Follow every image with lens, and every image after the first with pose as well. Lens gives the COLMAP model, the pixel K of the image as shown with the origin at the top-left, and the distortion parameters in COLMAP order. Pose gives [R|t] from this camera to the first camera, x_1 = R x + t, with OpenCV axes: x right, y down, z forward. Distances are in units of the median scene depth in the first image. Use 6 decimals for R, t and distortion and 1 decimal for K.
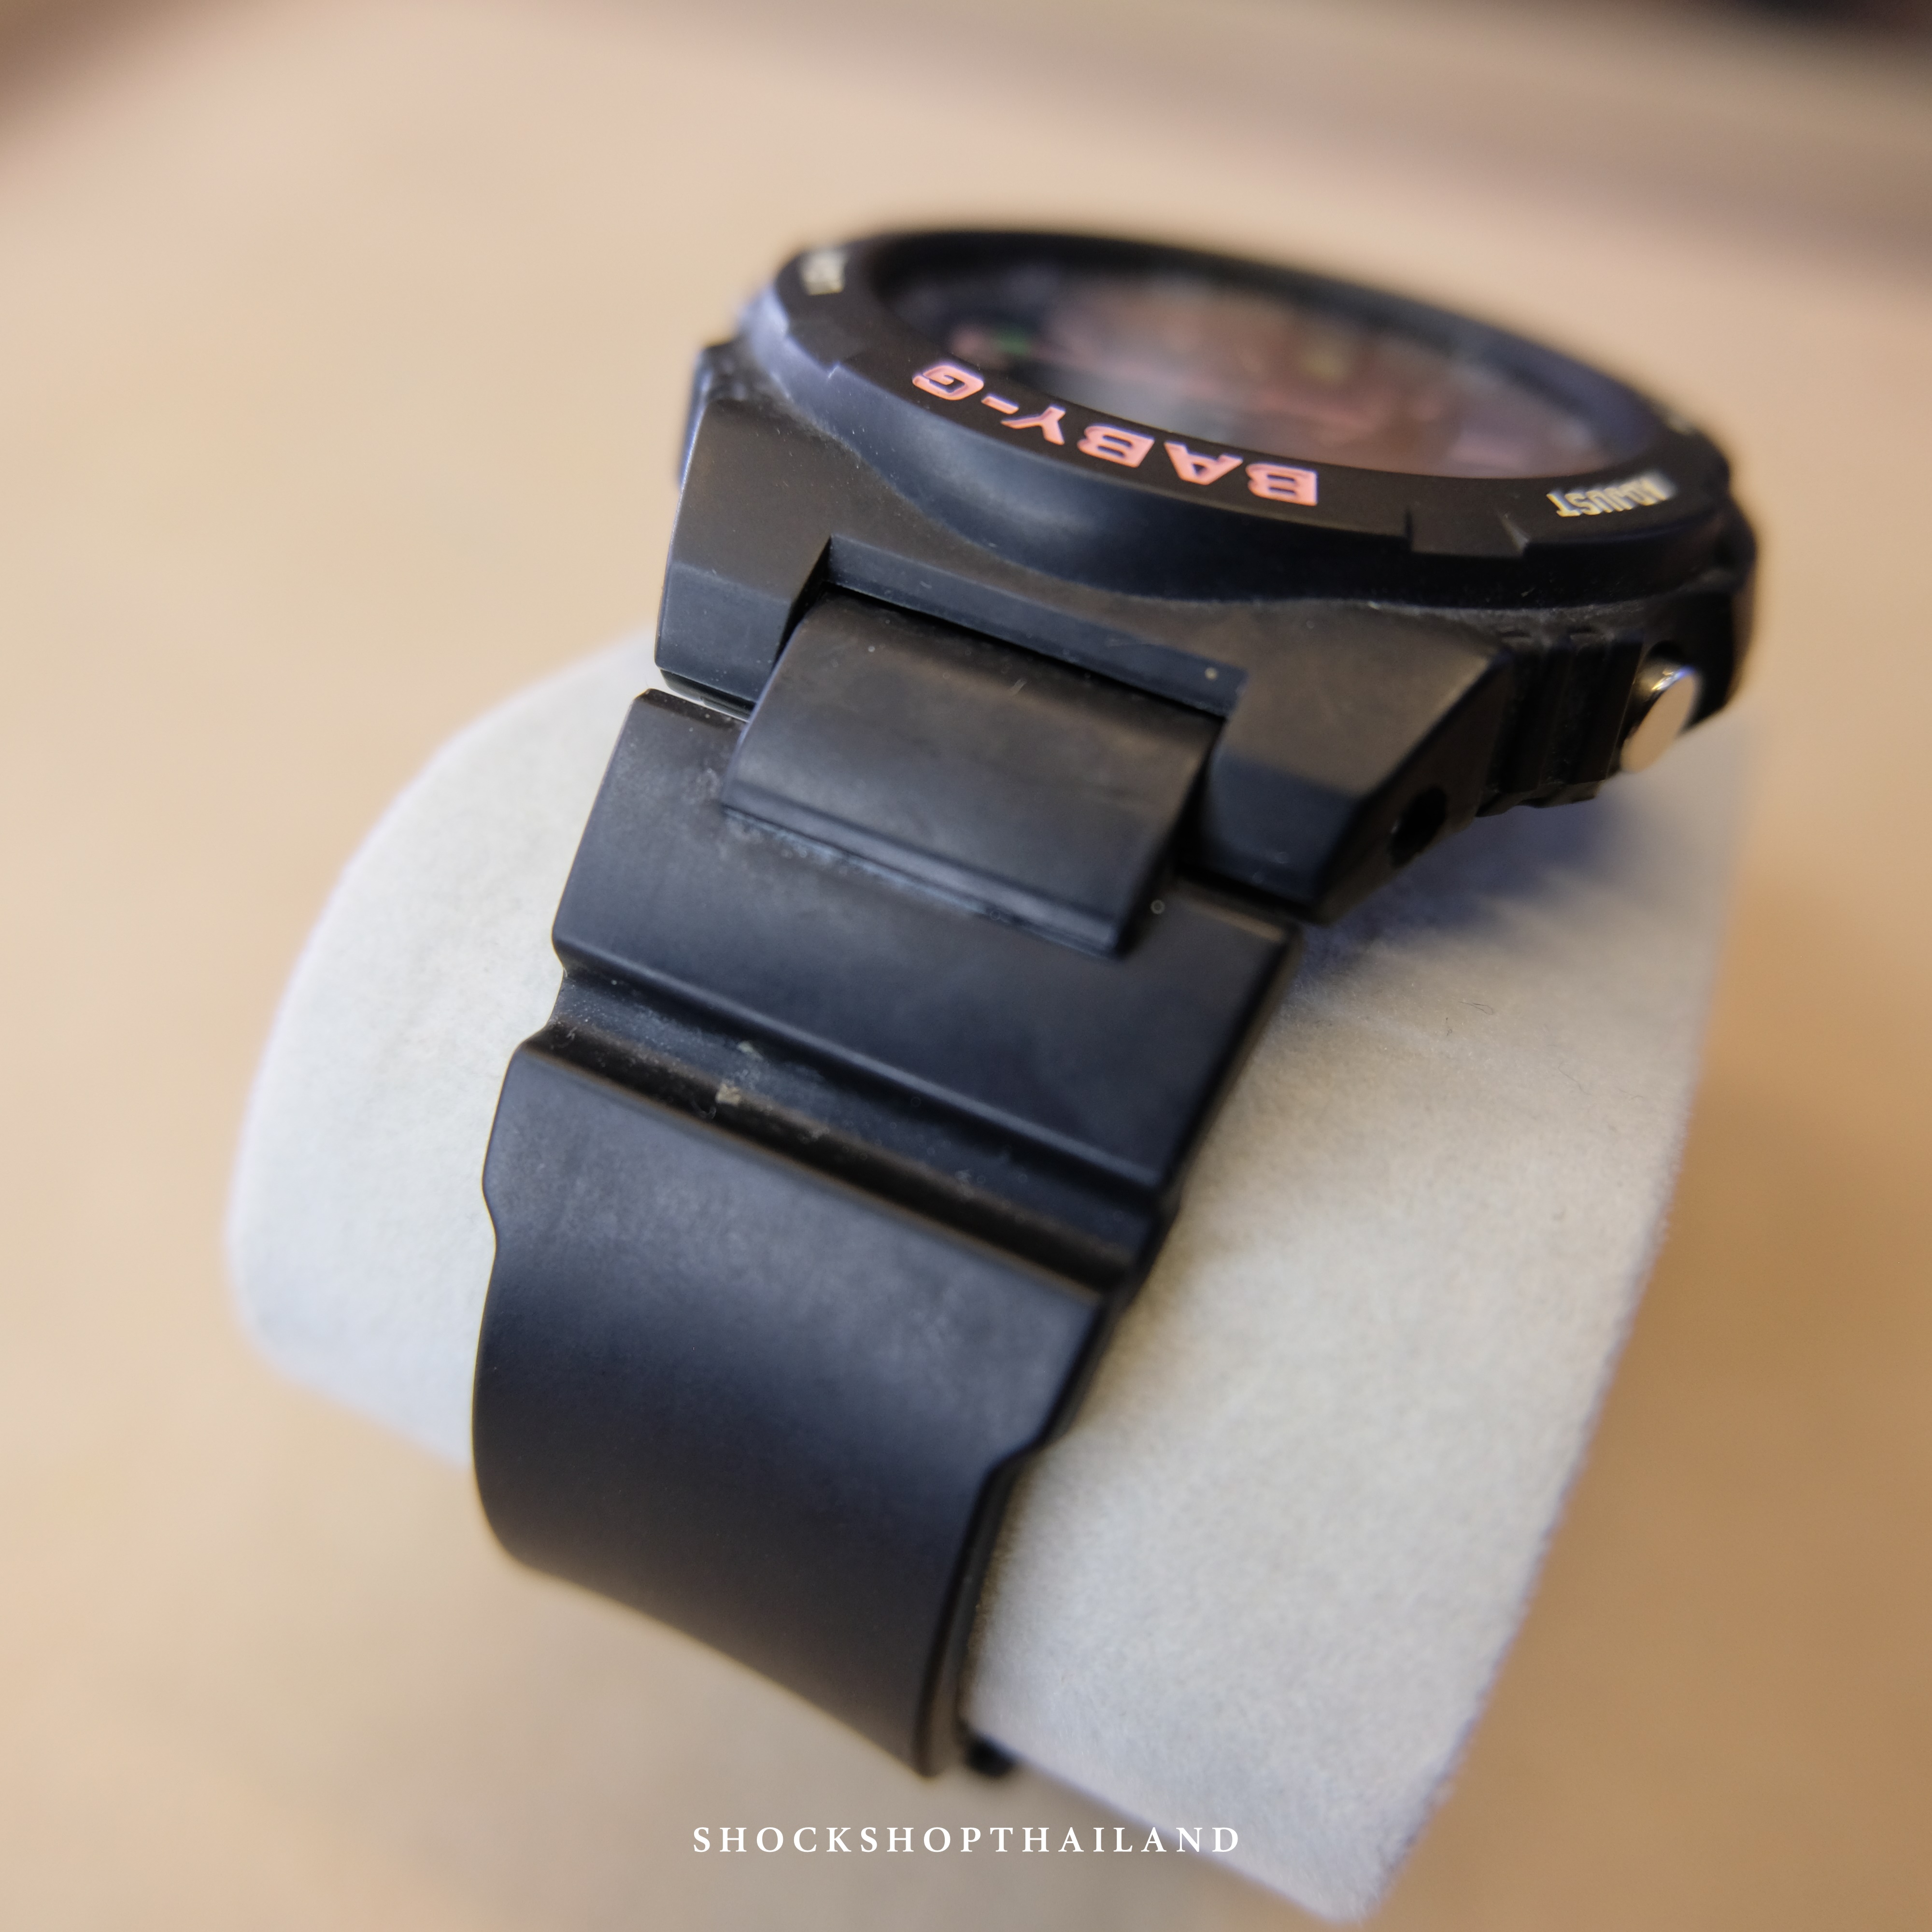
lens RADIAL K [[1895.1, 0, 965.5], [0, 1895.1, 963.8], [0, 0, 1]] dist [-0.002635, 0.000000]
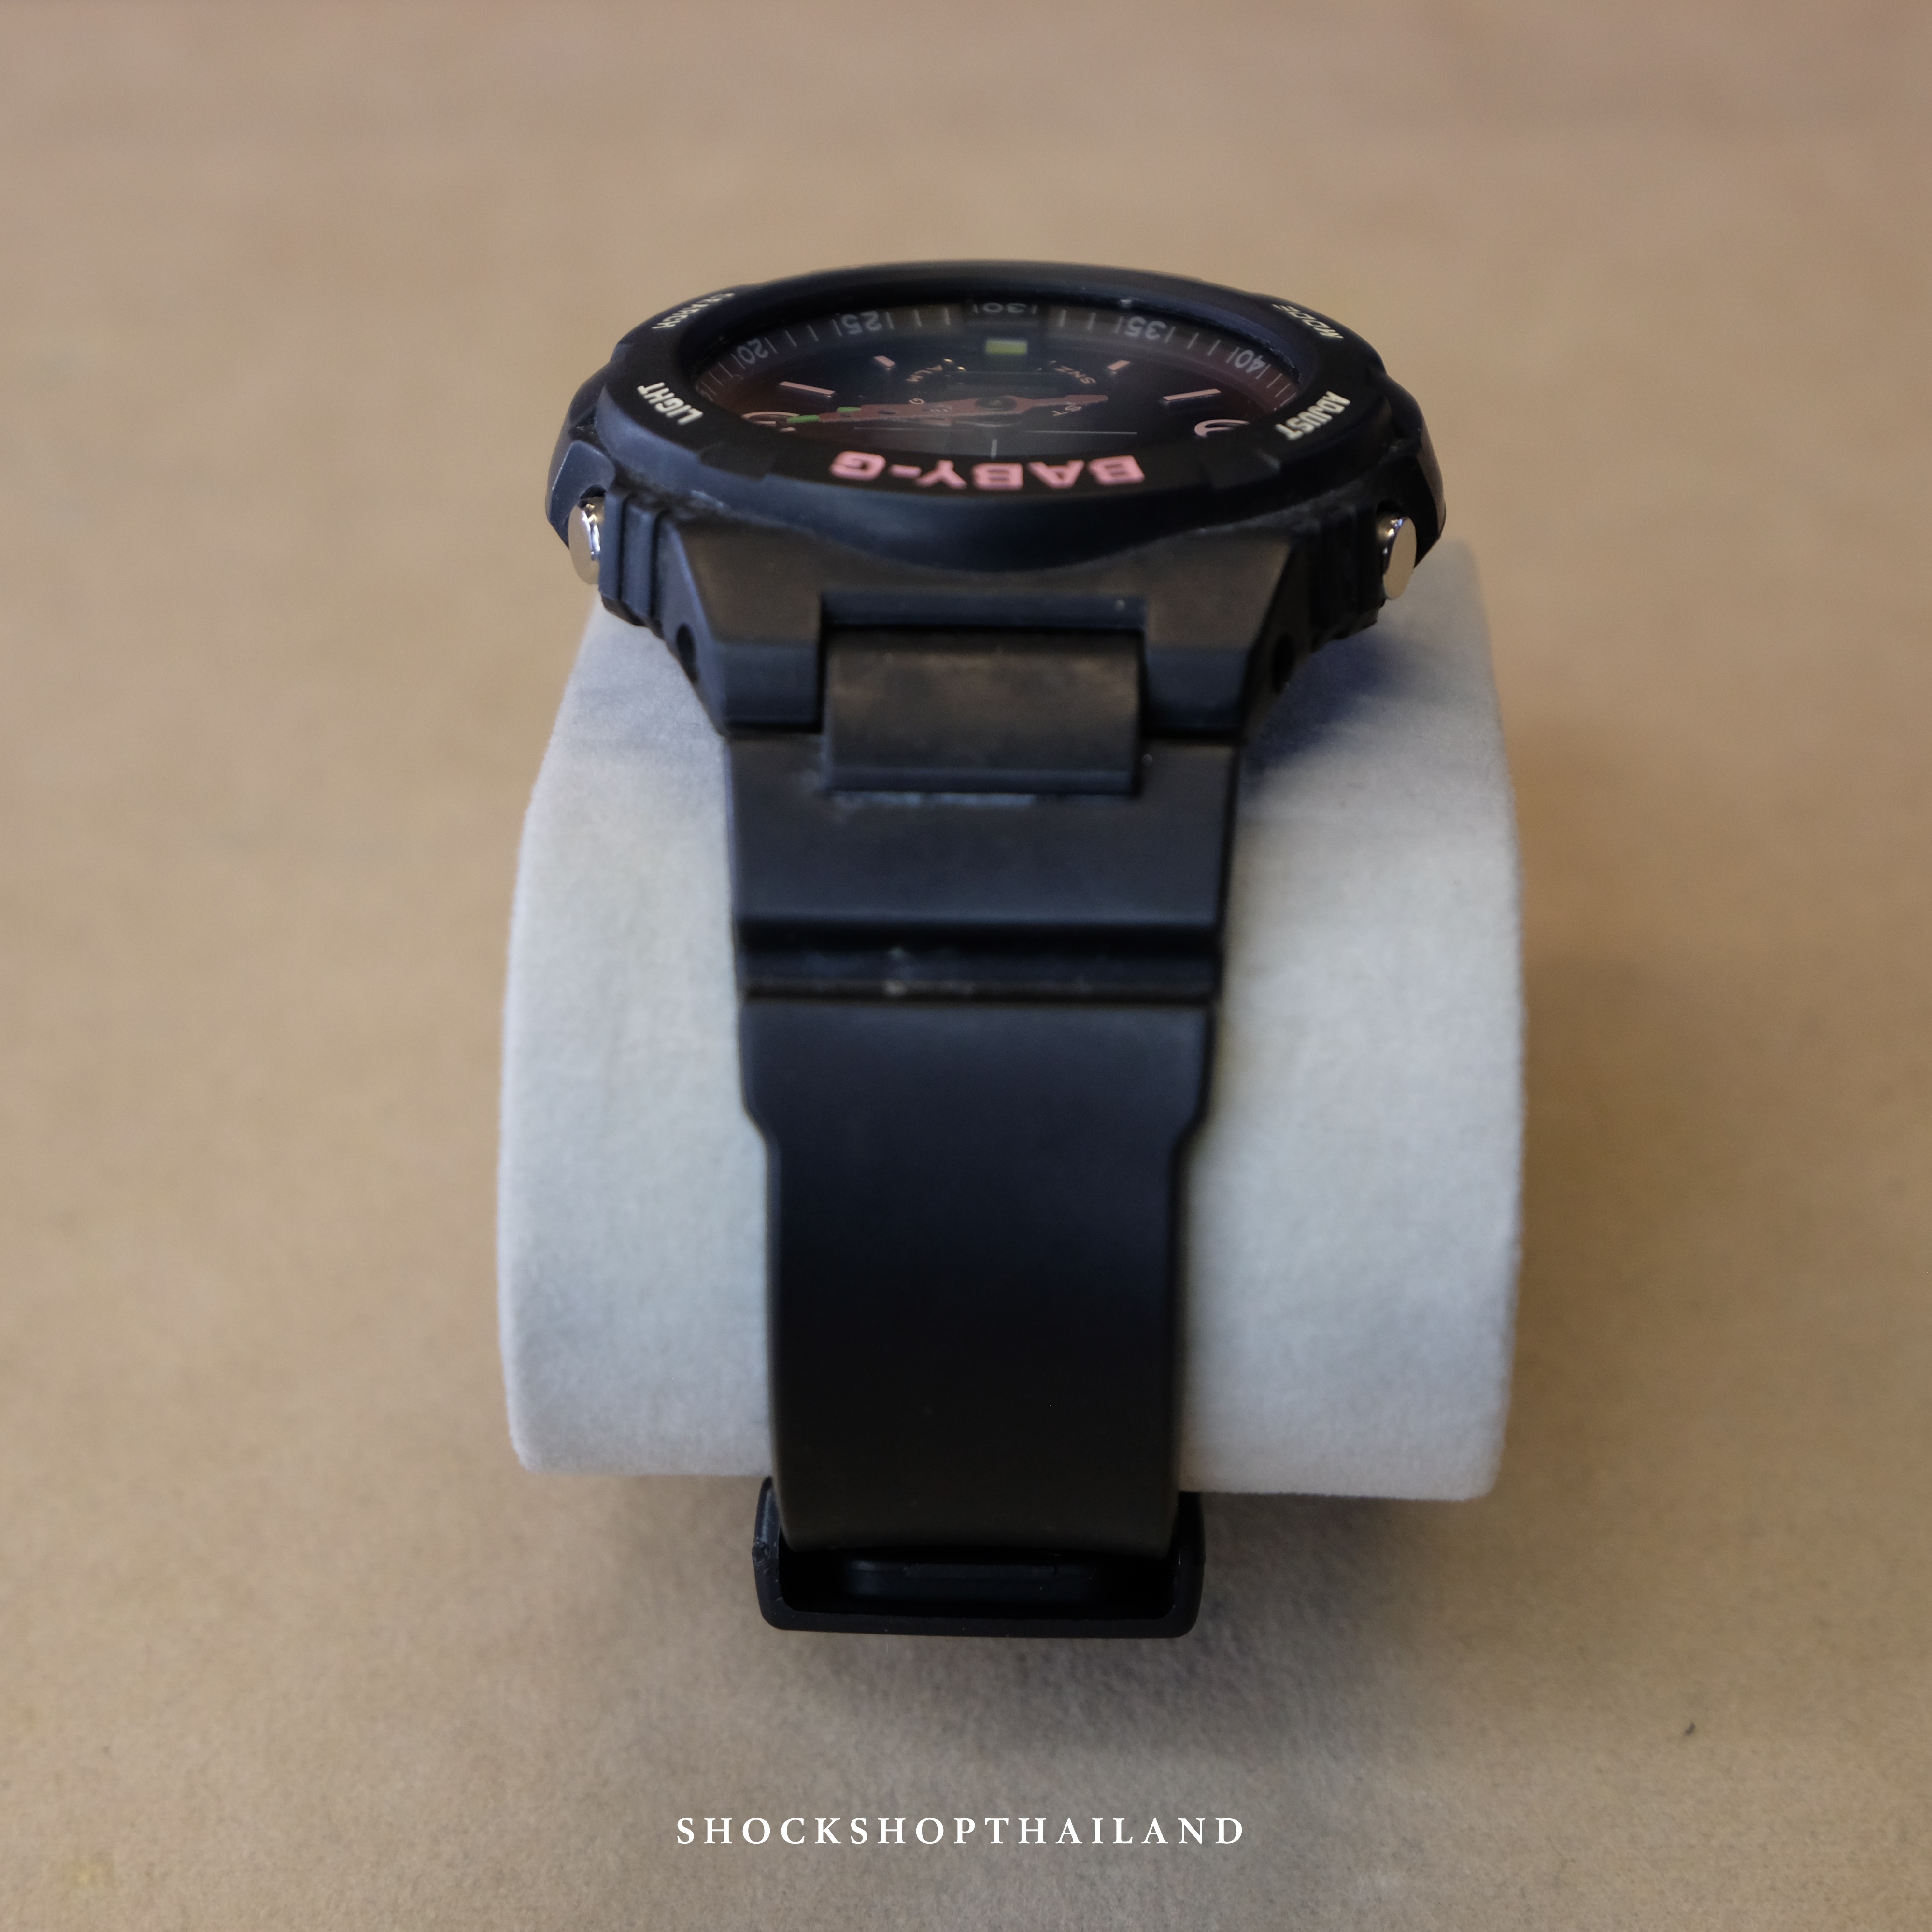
lens RADIAL K [[4920.2, 0, 965.0], [0, 4920.2, 967.1], [0, 0, 1]] dist [-0.016143, 0.000000]
pose [[0.915636, -0.294094, 0.274080, -1.060638], [0.329110, 0.939902, -0.090944, 0.399419], [-0.230862, 0.173474, 0.957397, -2.460090]]
